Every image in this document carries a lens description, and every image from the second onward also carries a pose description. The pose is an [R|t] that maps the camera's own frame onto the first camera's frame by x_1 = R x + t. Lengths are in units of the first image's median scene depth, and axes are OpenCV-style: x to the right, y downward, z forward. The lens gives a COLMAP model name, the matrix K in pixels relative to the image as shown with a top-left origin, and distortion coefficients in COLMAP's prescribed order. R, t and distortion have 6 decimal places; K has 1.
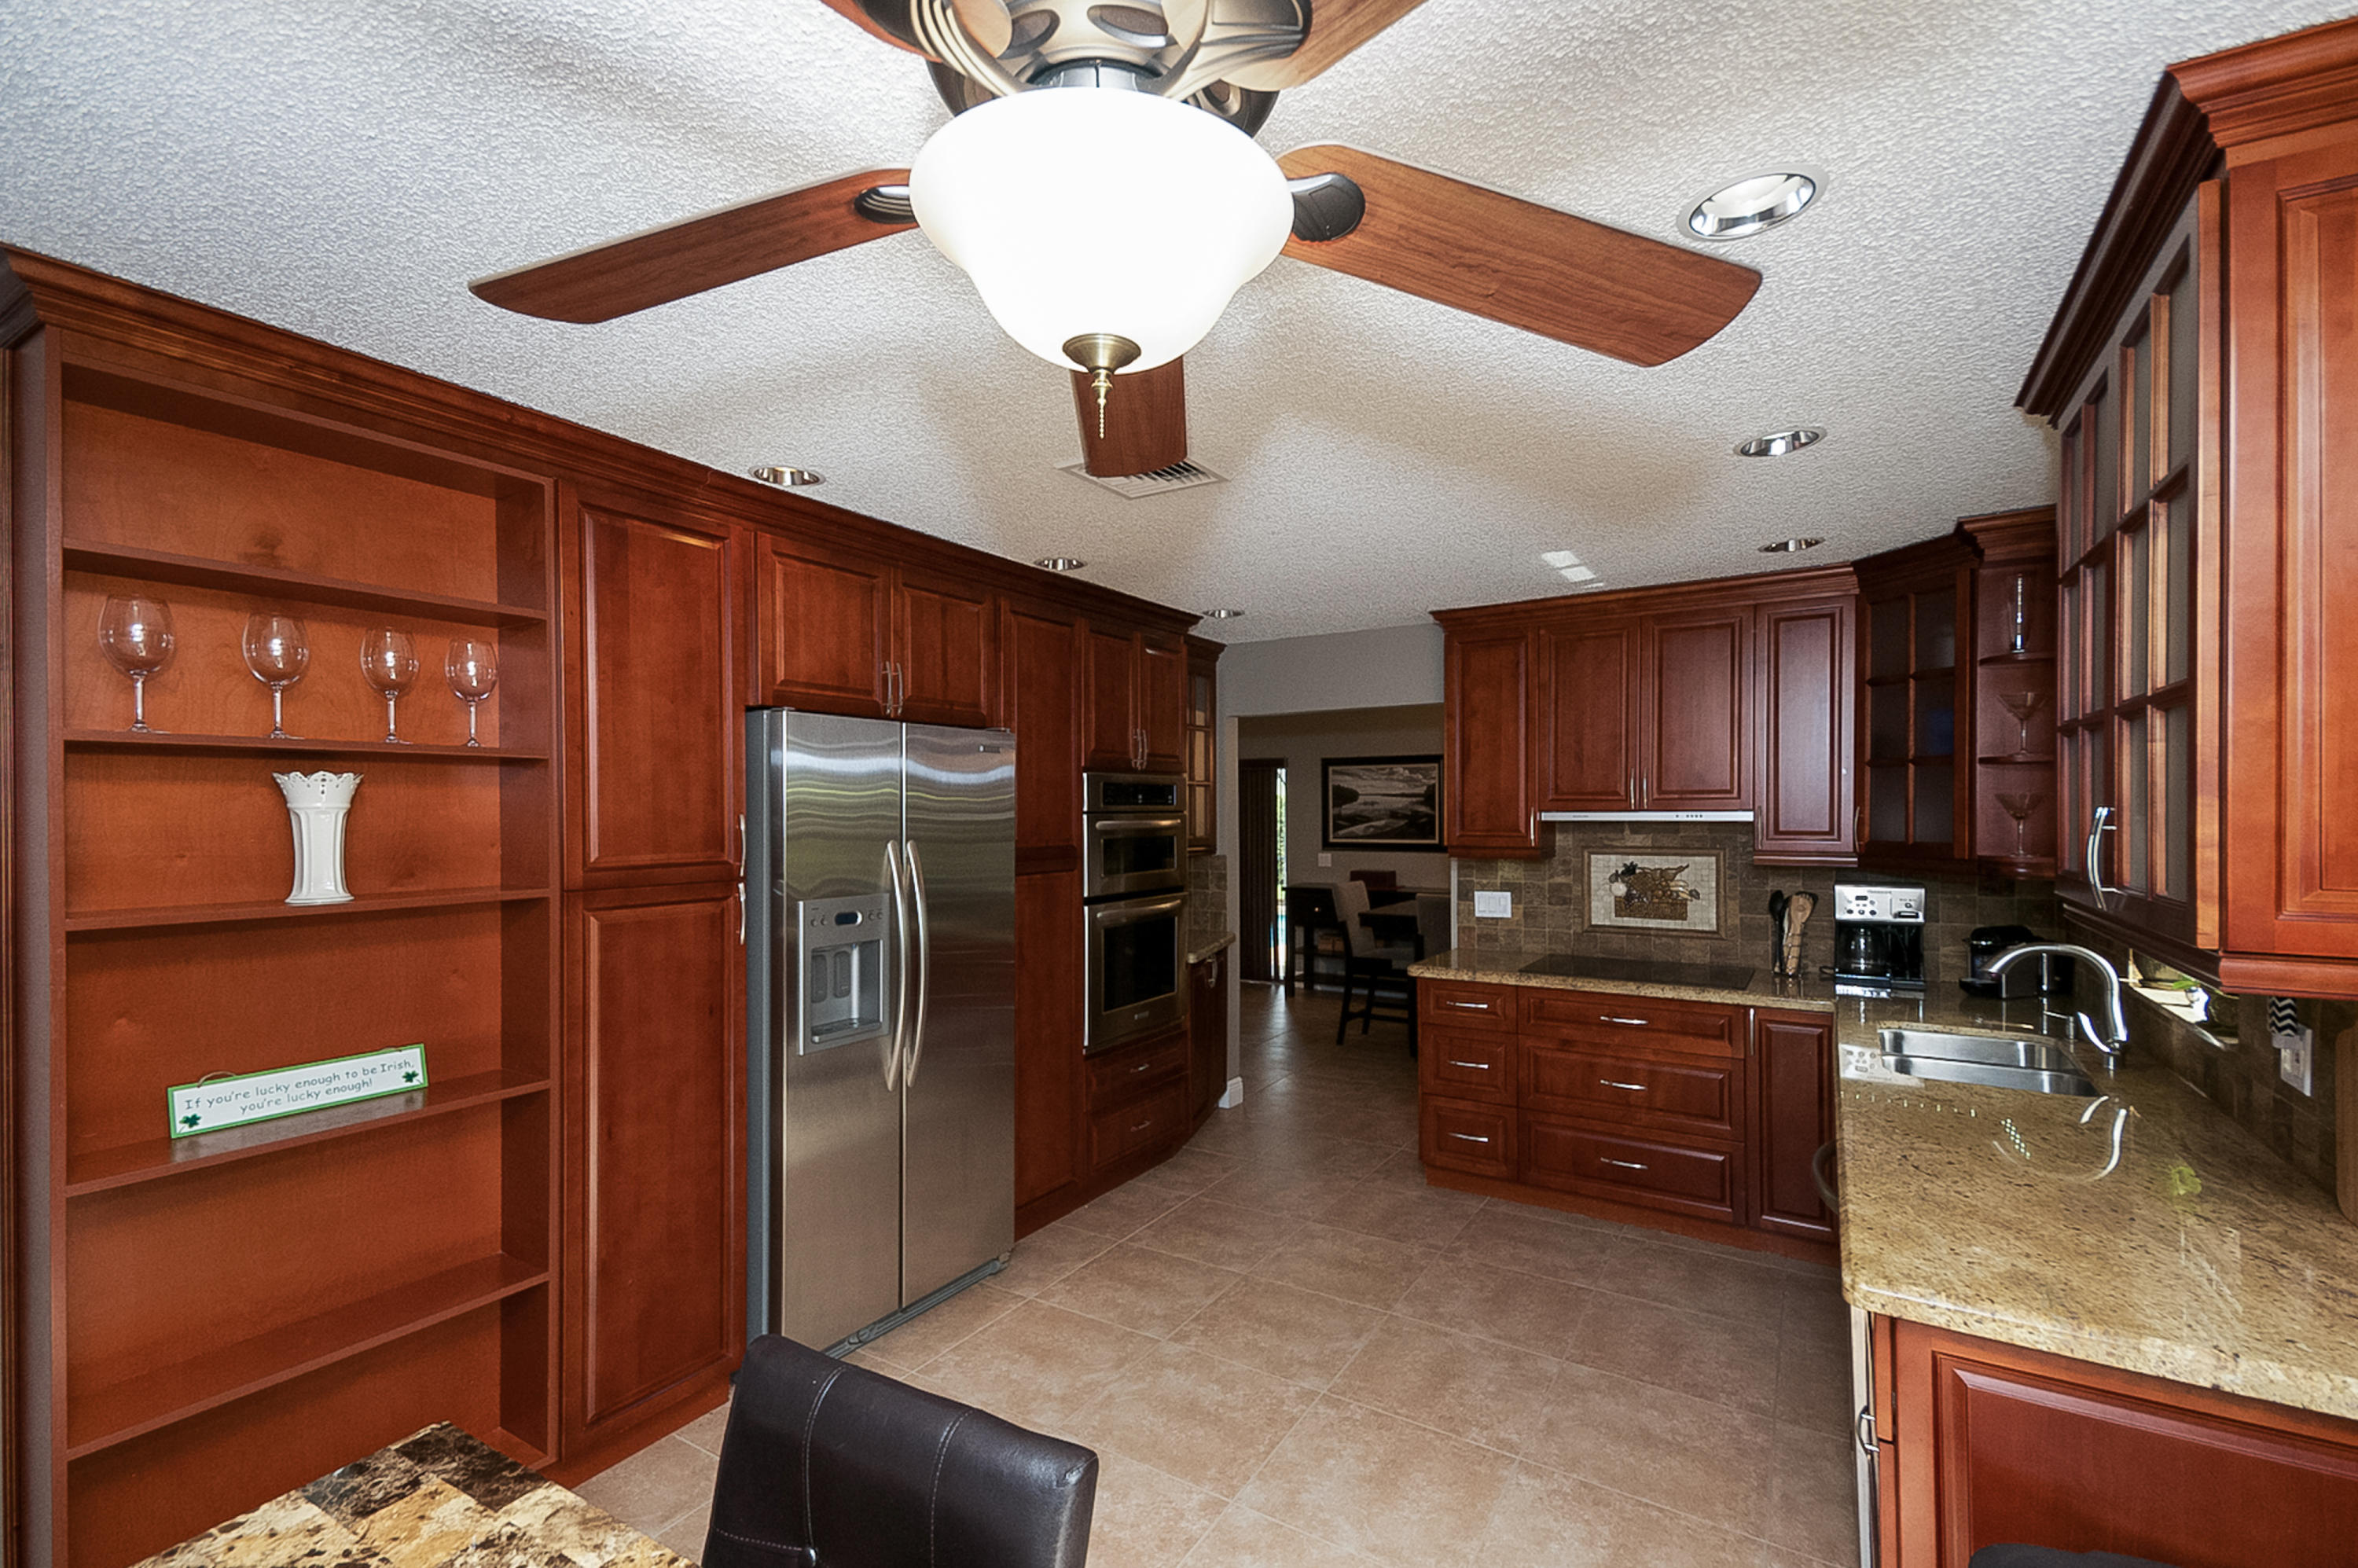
lens RADIAL K [[1072.1, 0, 1179.0], [0, 1072.1, 784.0], [0, 0, 1]] dist [0.010391, -0.000006]
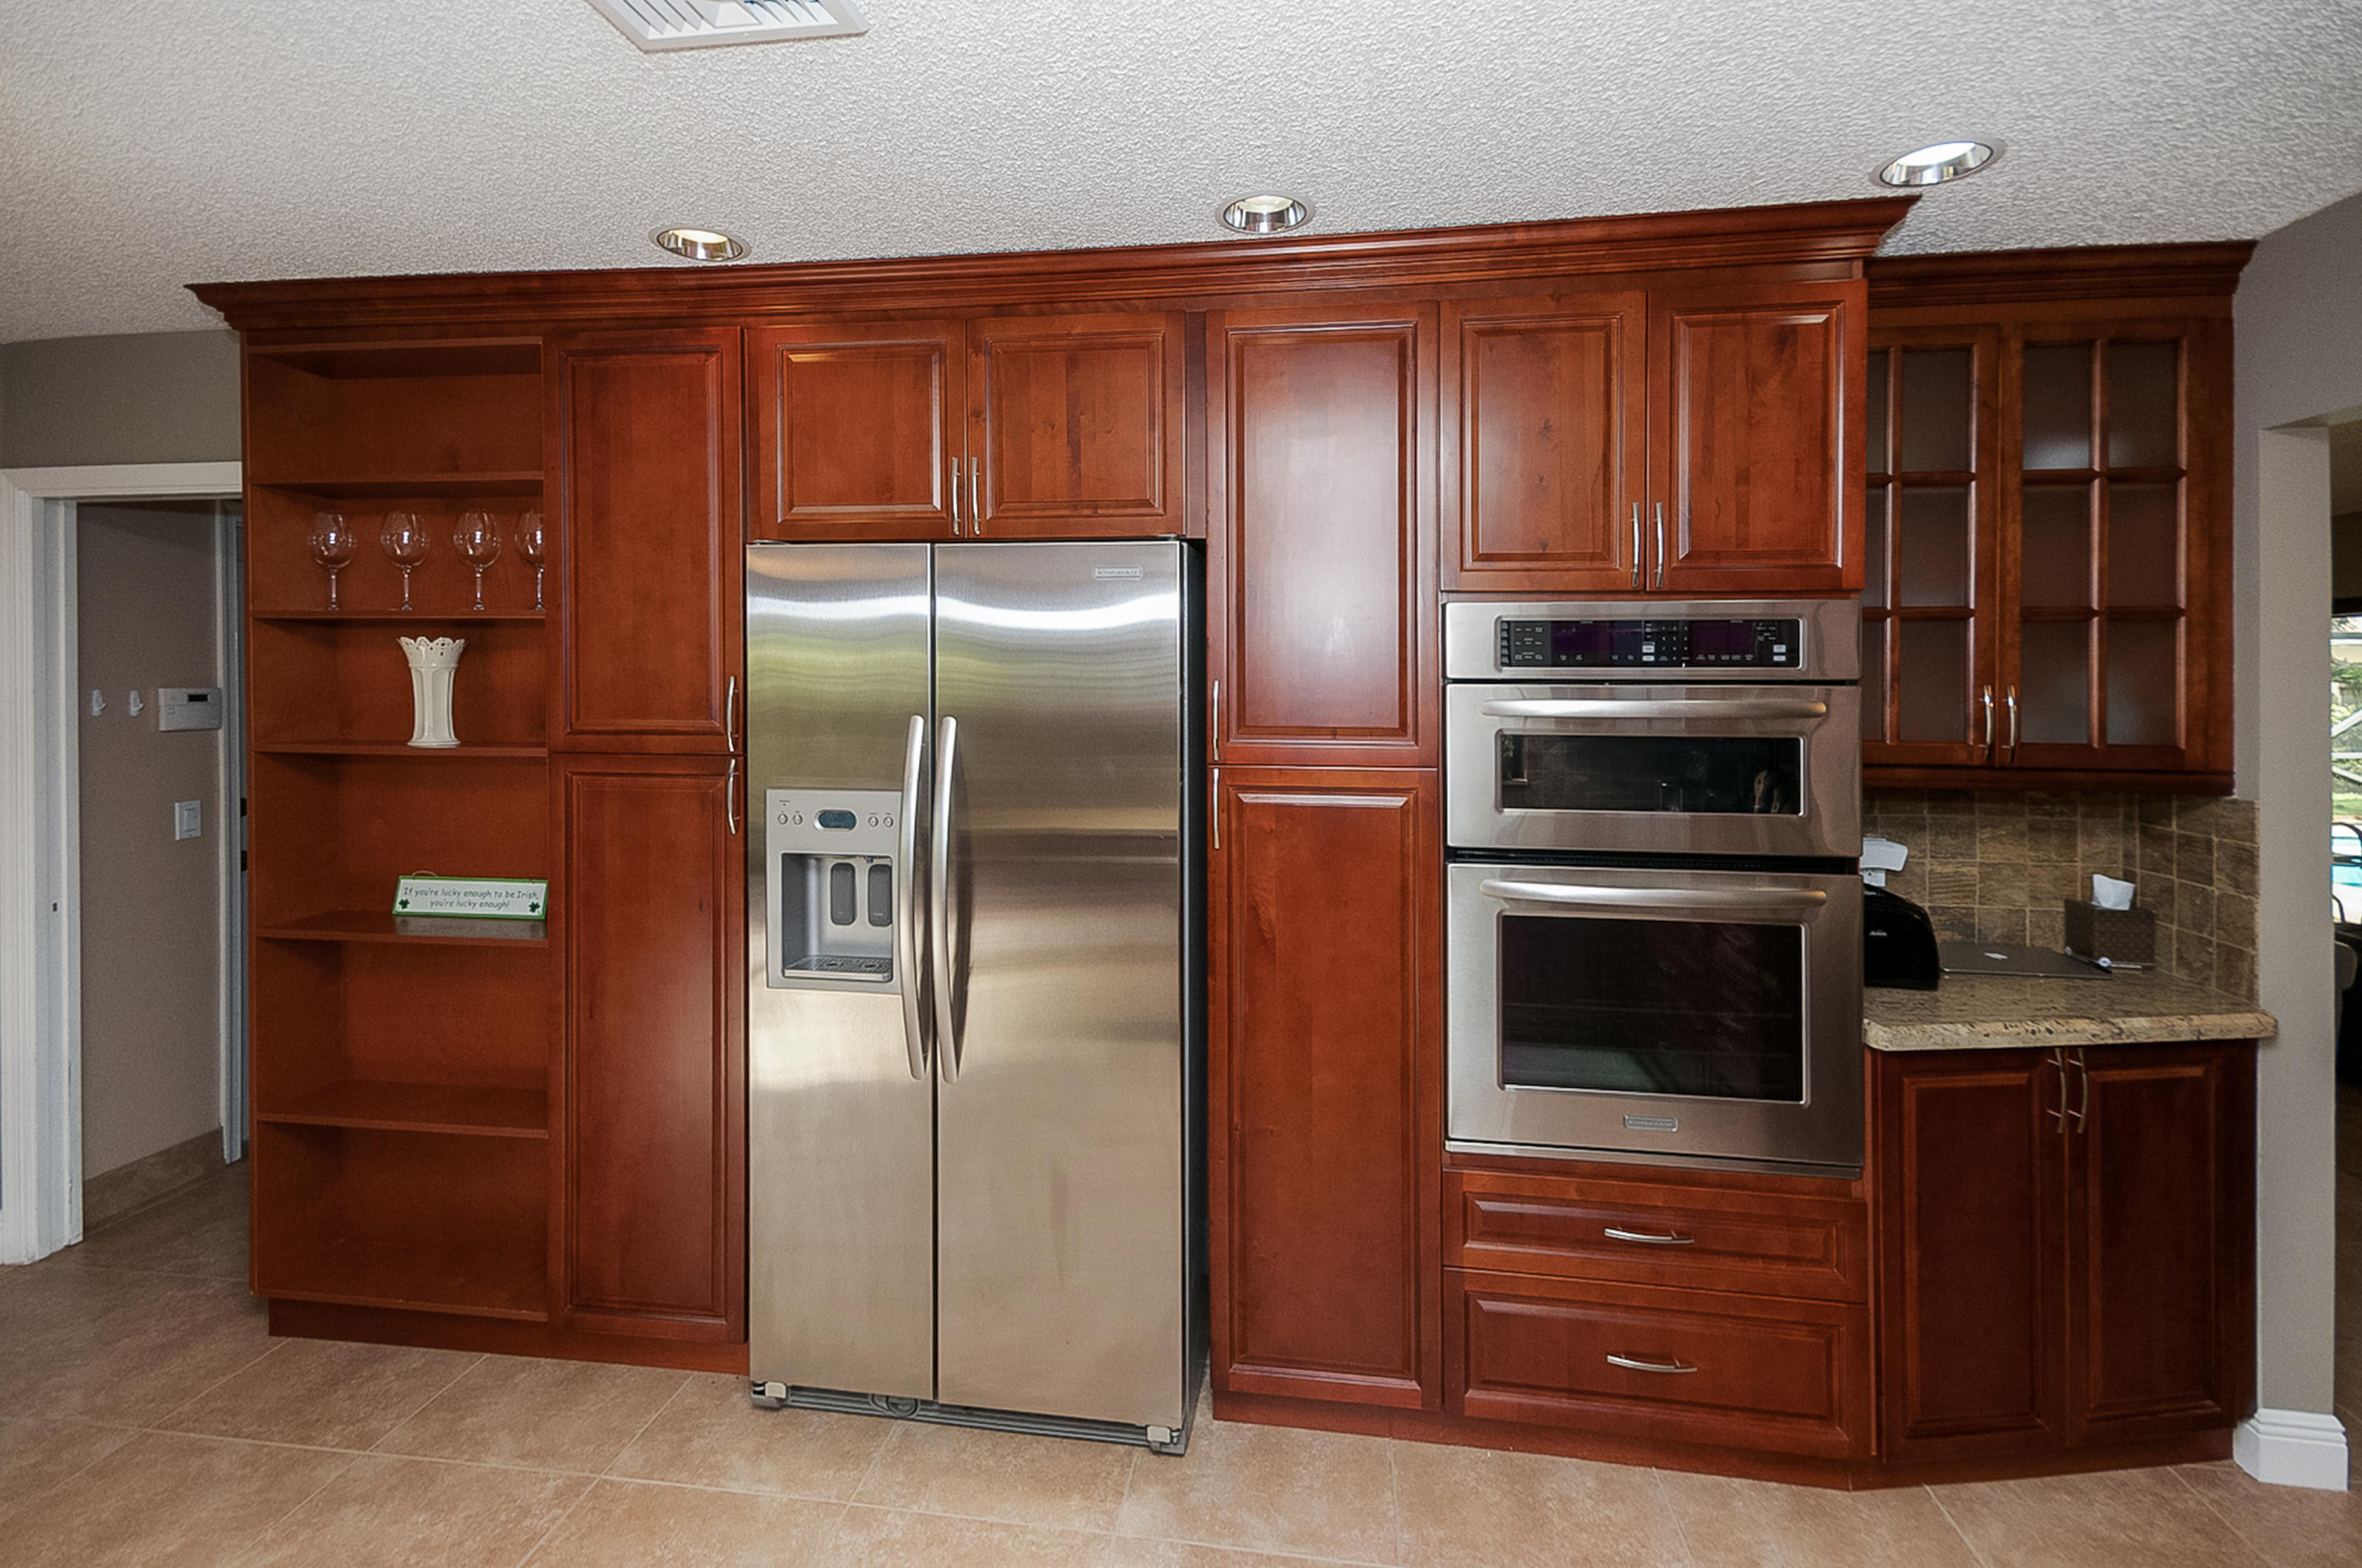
lens RADIAL K [[1085.2, 0, 1180.4], [0, 1085.2, 682.2], [0, 0, 1]] dist [0.003876, 0.000296]
pose [[0.388531, 0.009558, -0.921386, 0.414757], [0.015128, 0.999745, 0.016750, 0.020086], [0.921311, -0.020446, 0.388288, 0.835242]]
